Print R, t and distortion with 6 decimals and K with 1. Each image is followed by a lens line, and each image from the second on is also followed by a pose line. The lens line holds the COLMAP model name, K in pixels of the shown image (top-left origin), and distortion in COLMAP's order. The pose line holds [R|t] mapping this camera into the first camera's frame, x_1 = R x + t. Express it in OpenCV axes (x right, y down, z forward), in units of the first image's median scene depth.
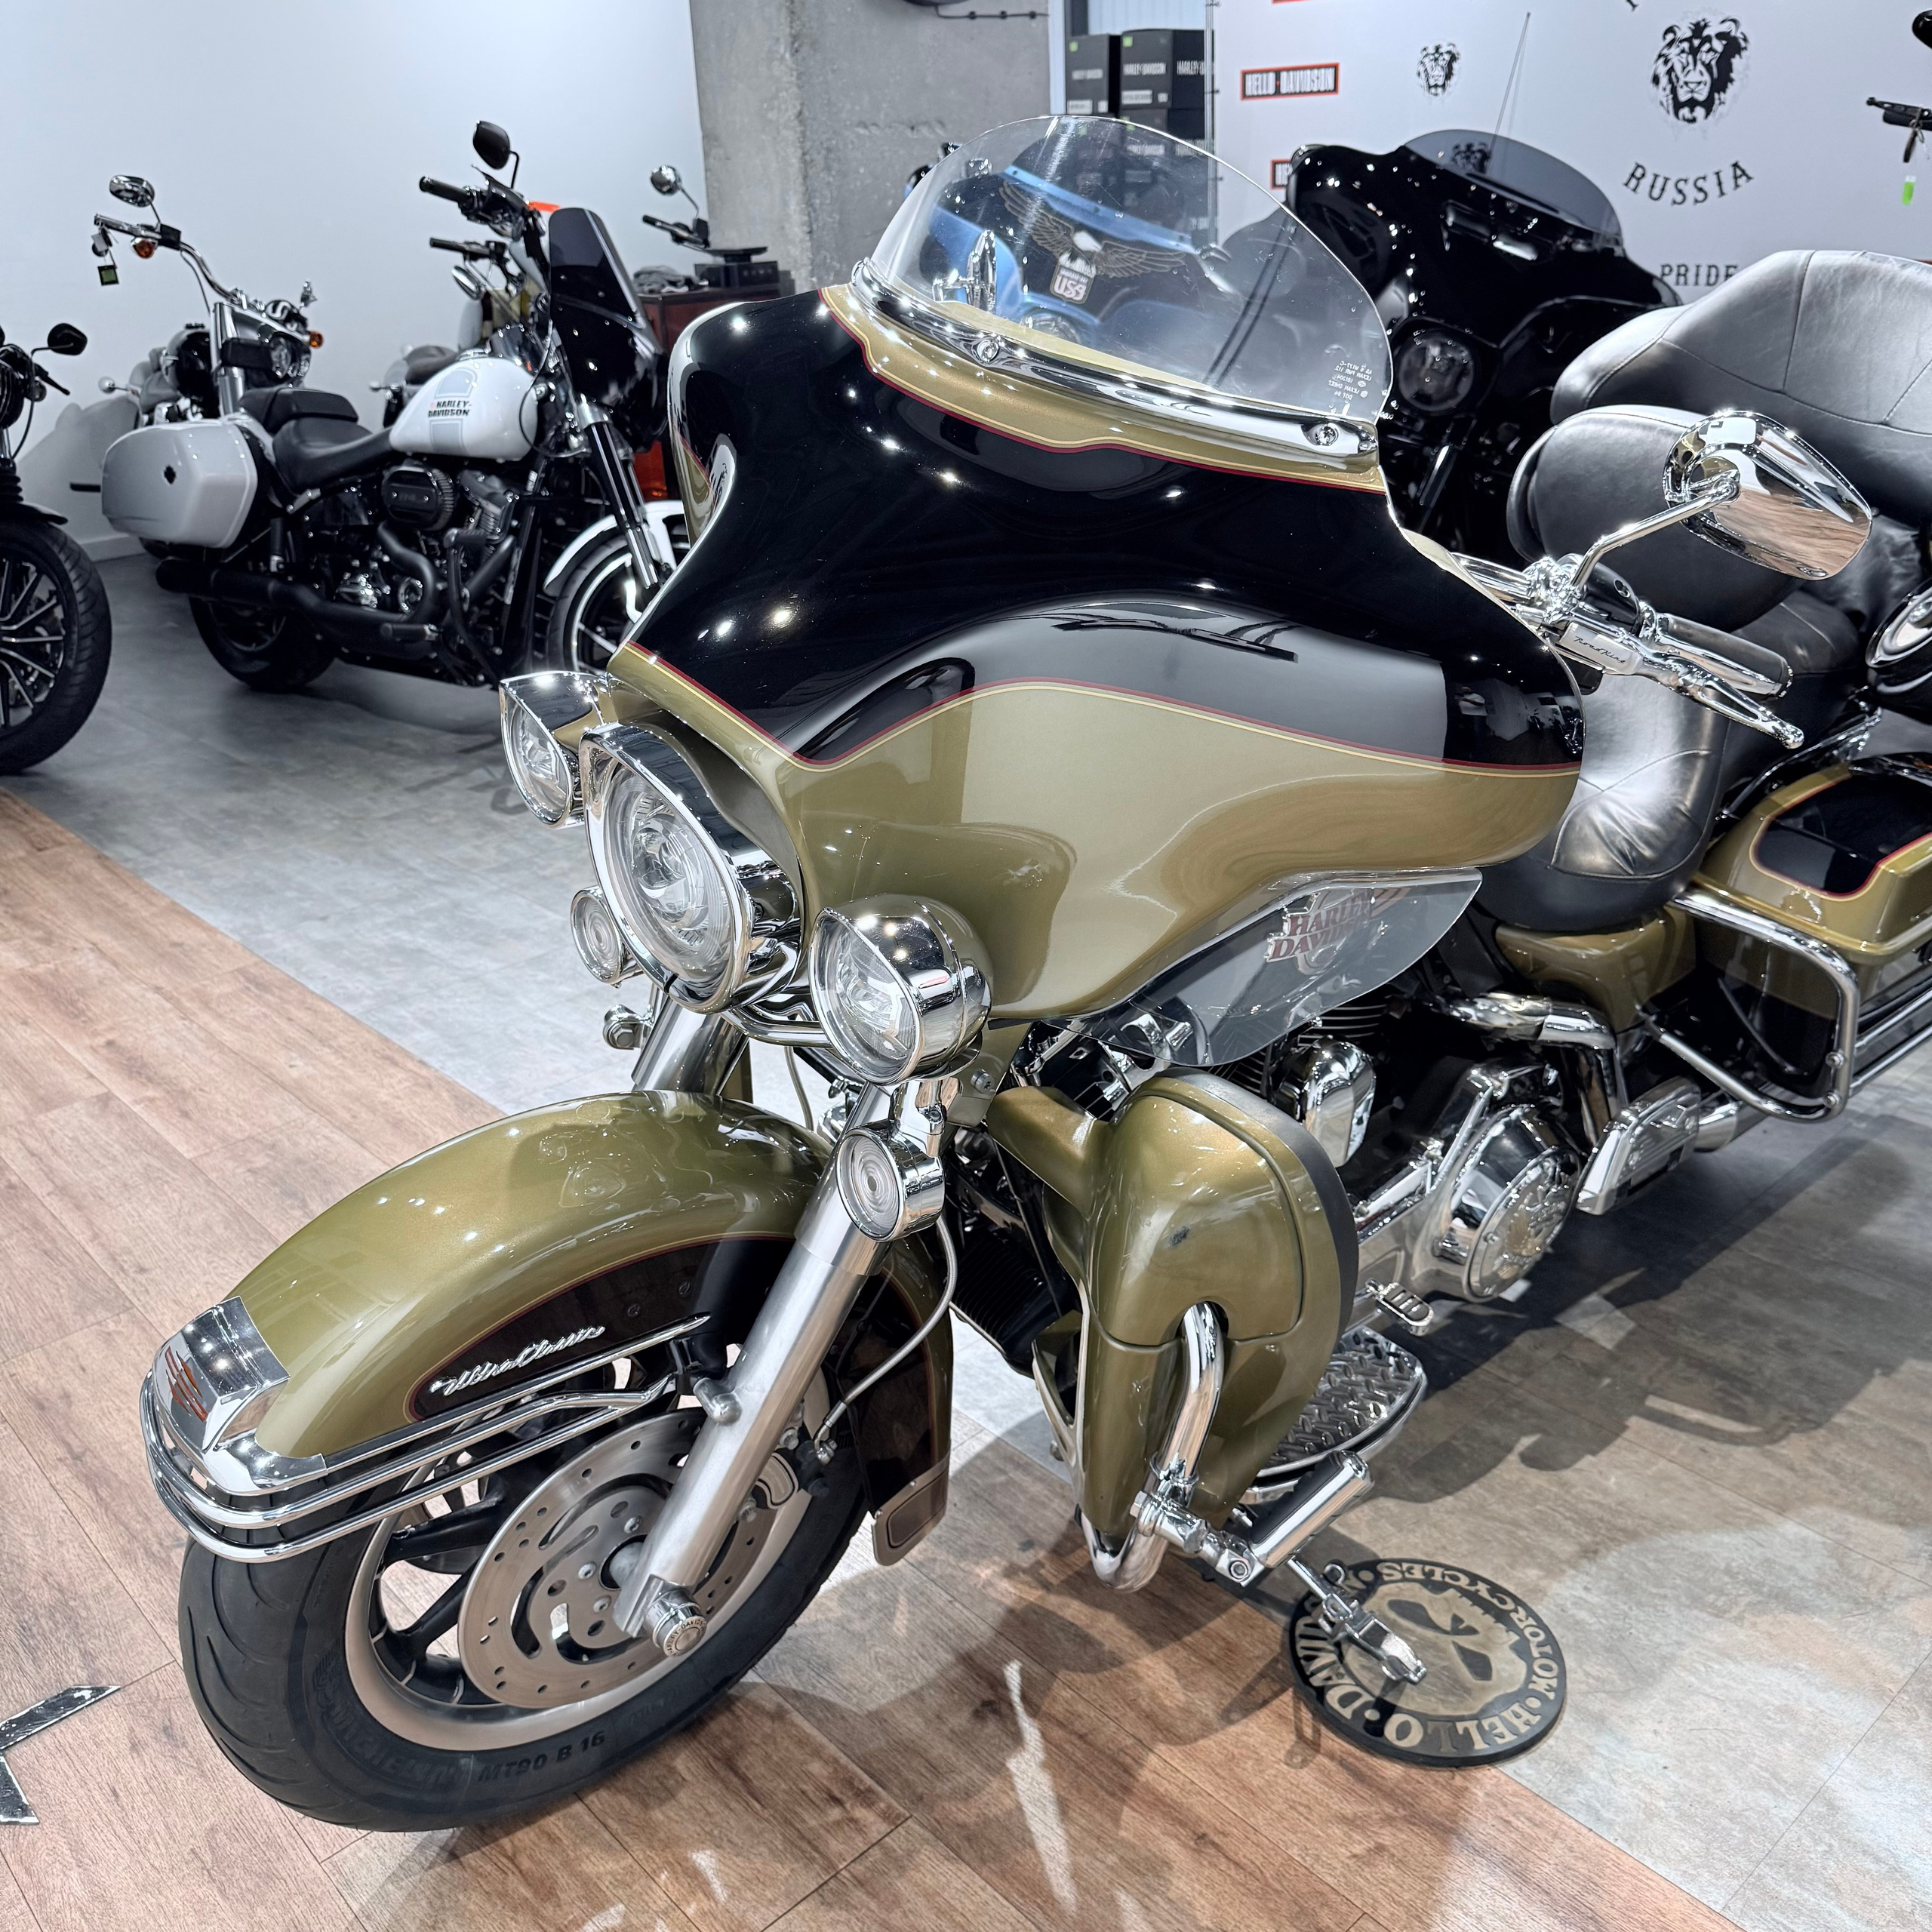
lens RADIAL K [[1809.5, 0, 971.0], [0, 1809.5, 964.1], [0, 0, 1]] dist [0.123156, -0.236712]
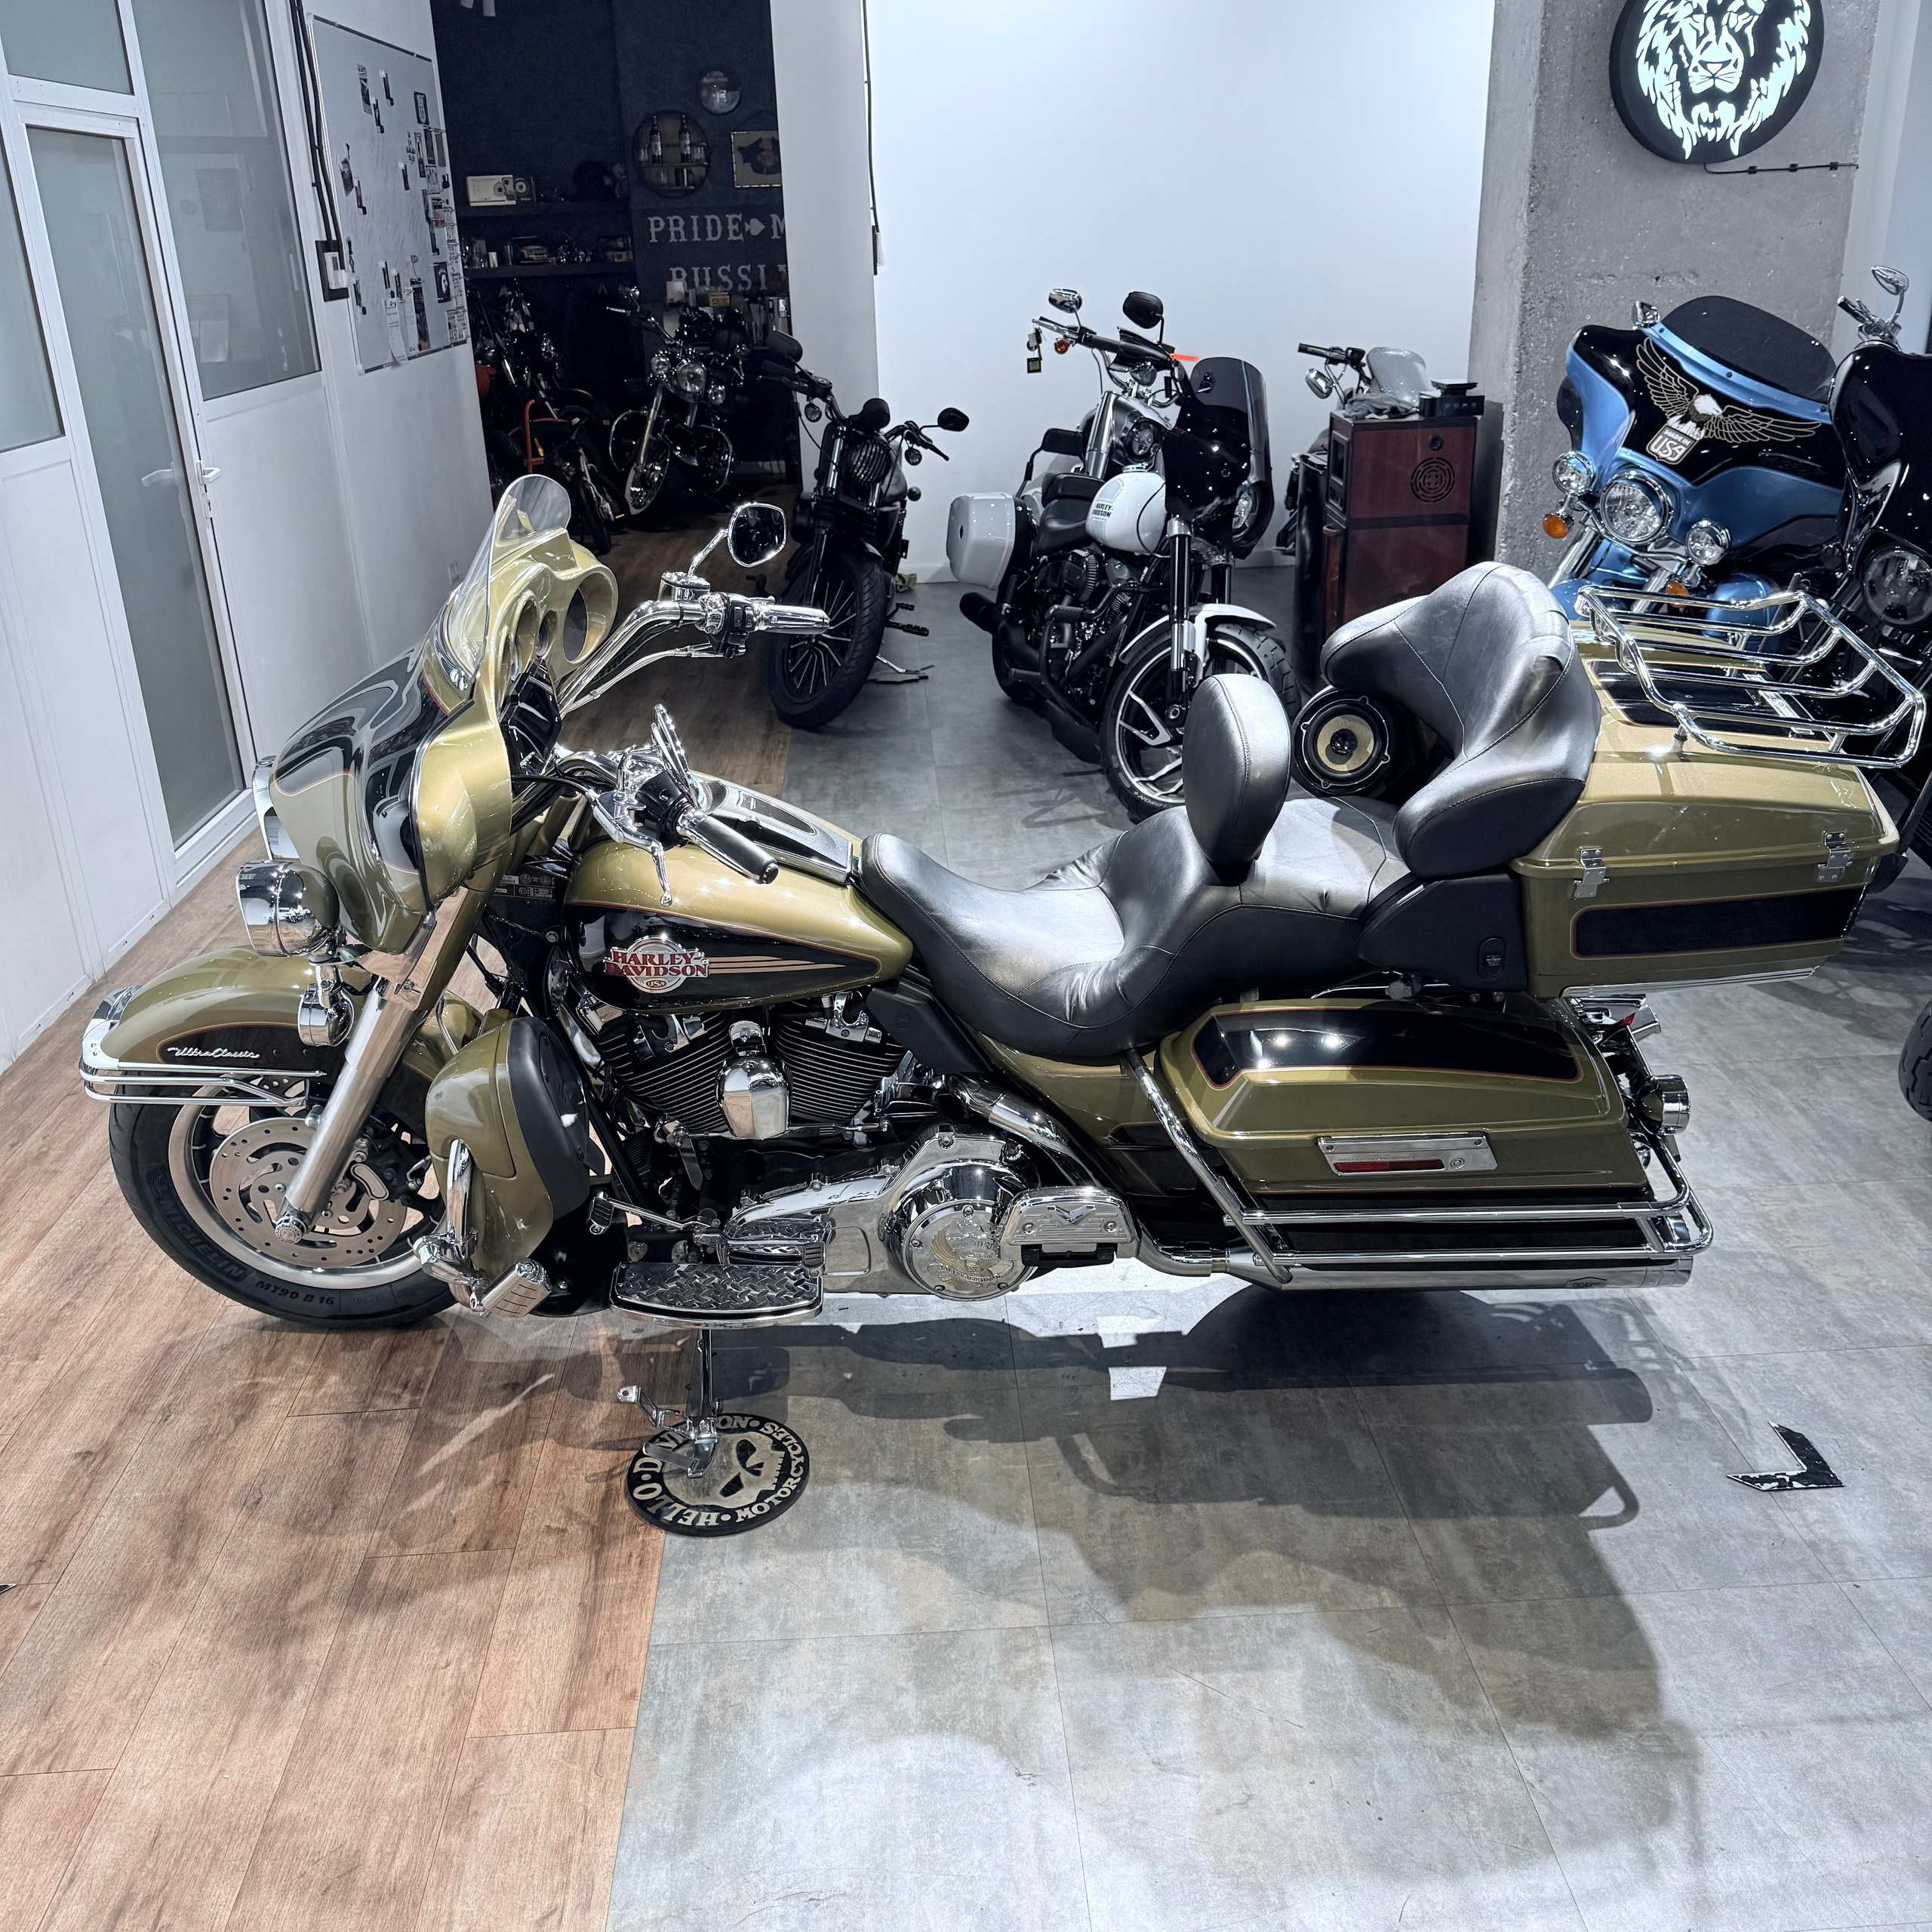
lens RADIAL K [[1803.6, 0, 969.2], [0, 1803.6, 971.3], [0, 0, 1]] dist [0.174337, -0.368462]
pose [[0.770584, 0.259122, -0.582286, 0.960799], [-0.260077, 0.961937, 0.083889, -0.159154], [0.581860, 0.086796, 0.808644, -0.098694]]
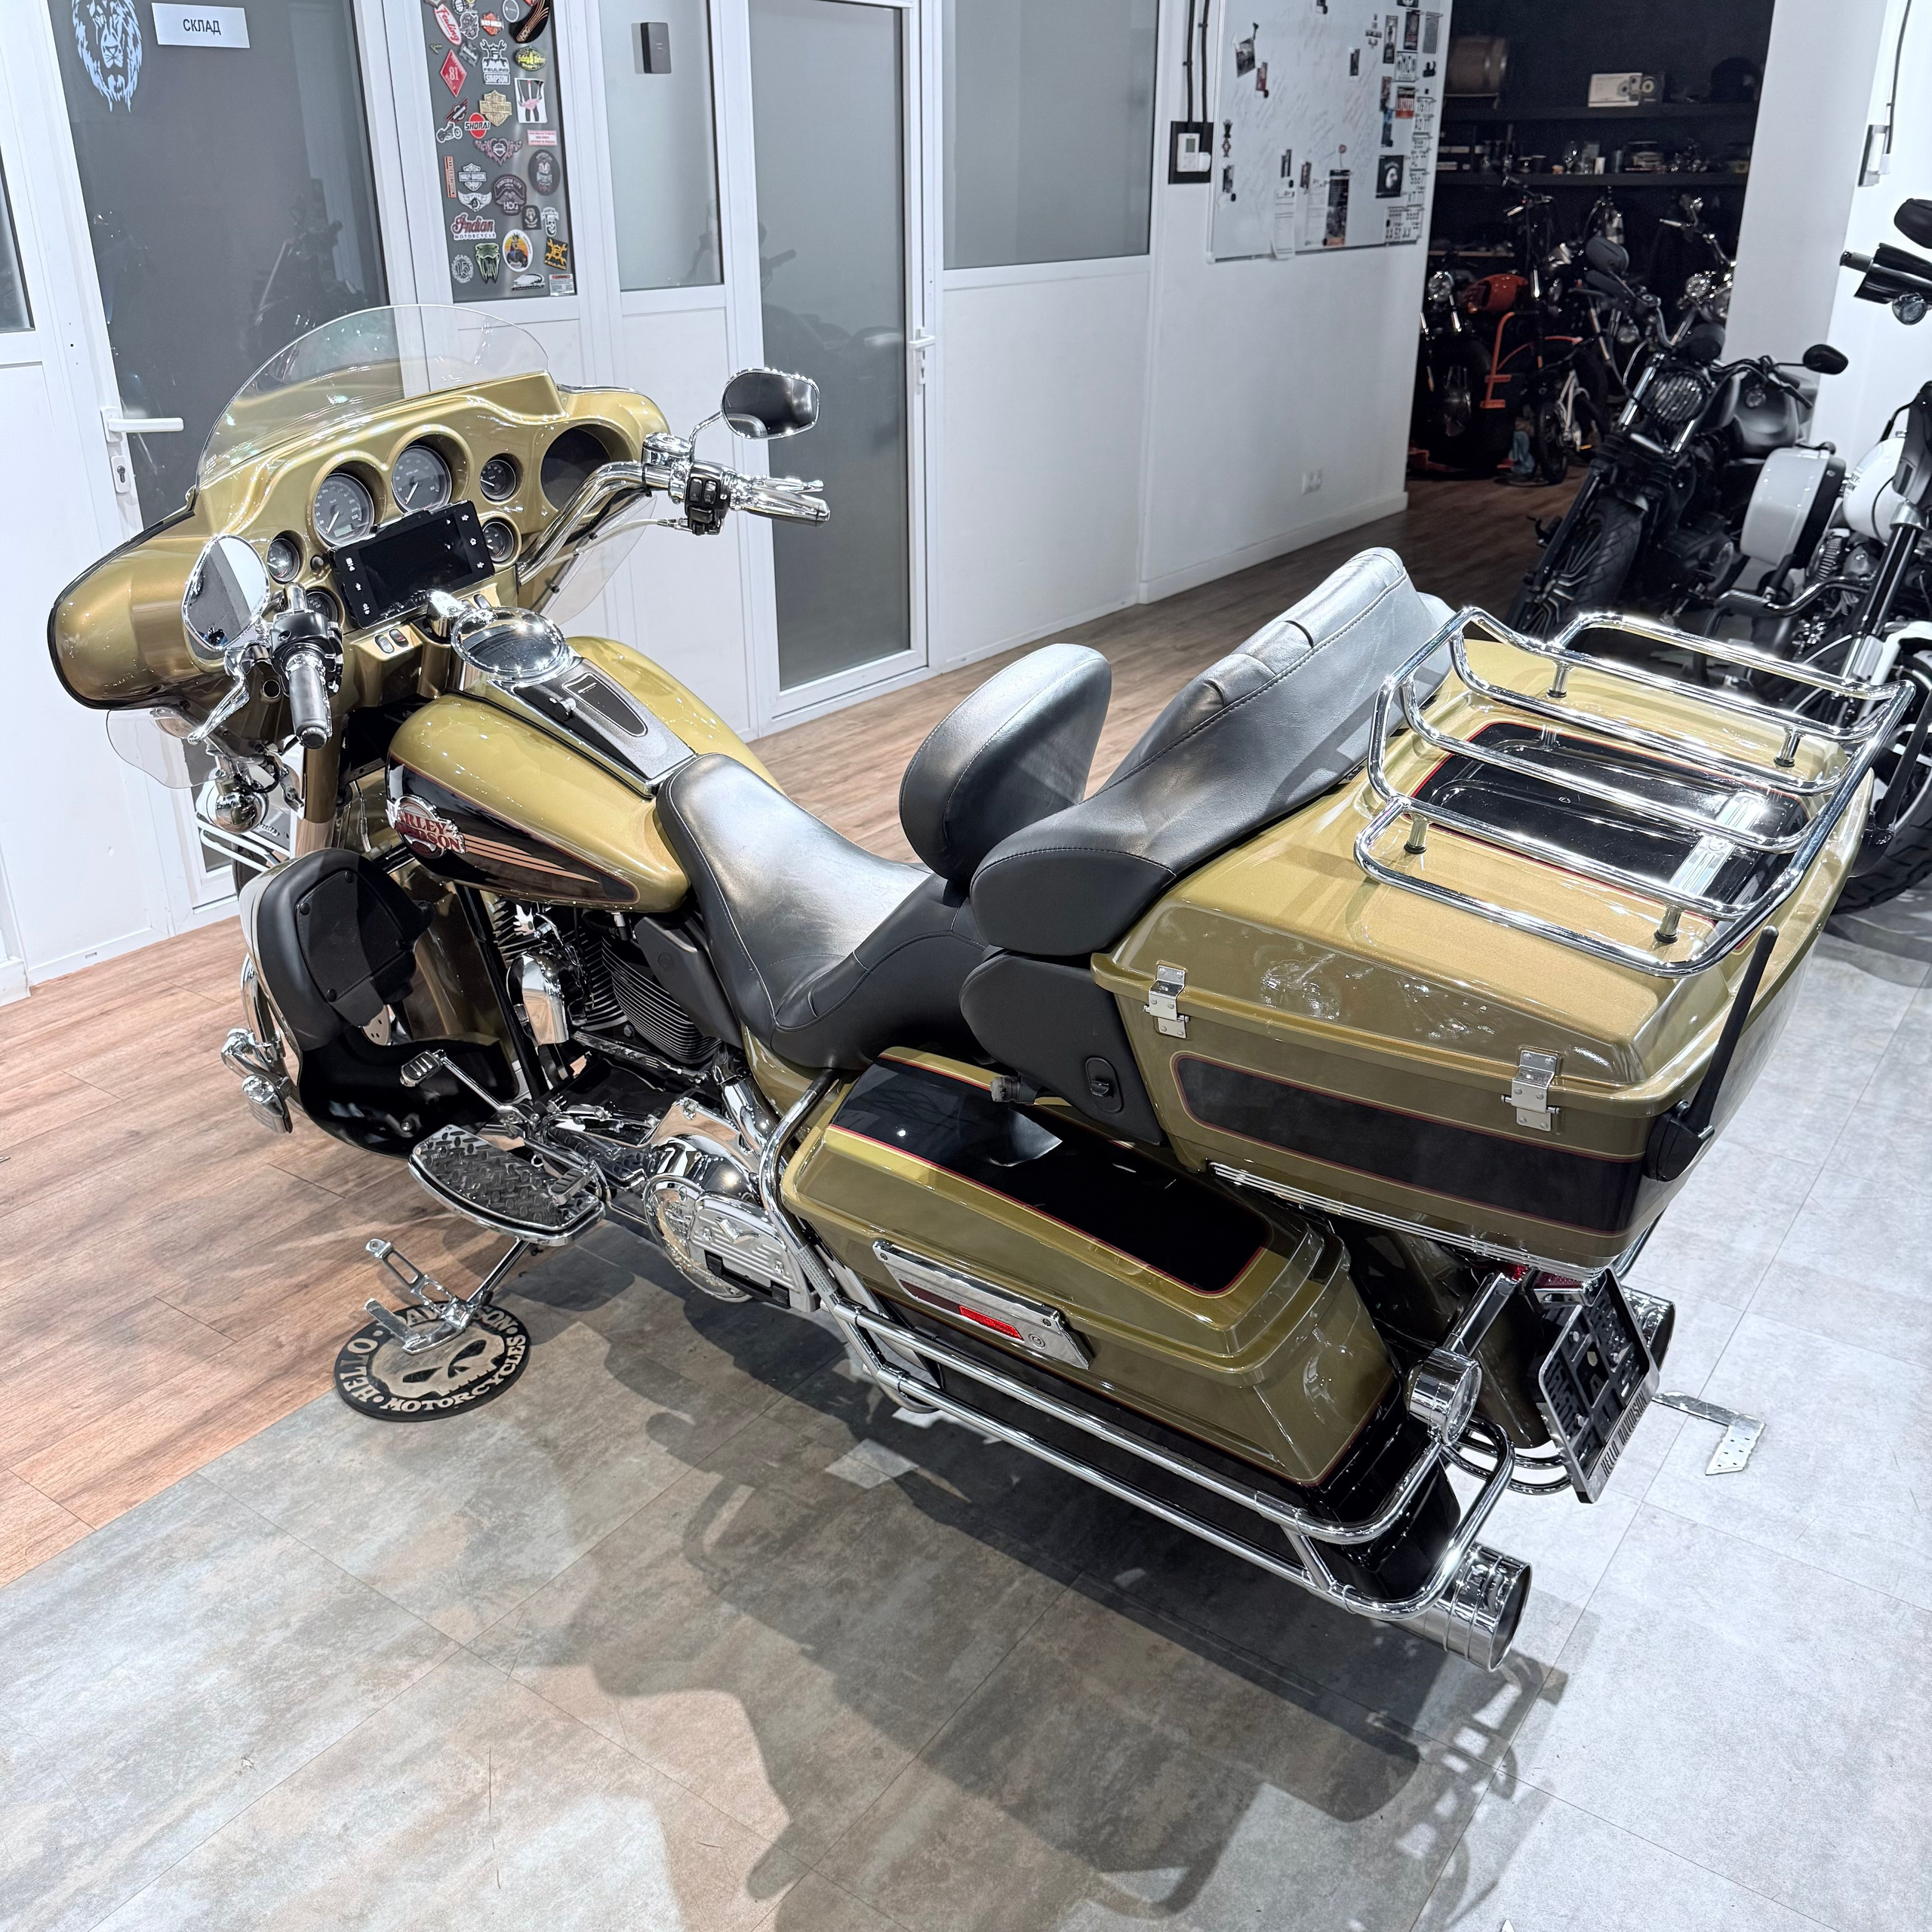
lens RADIAL K [[1813.1, 0, 966.6], [0, 1813.1, 959.7], [0, 0, 1]] dist [0.195879, -0.409000]
pose [[0.210768, 0.426061, -0.879801, 1.223925], [-0.402167, 0.858116, 0.319215, -0.434928], [0.890976, 0.286547, 0.352211, 0.636681]]
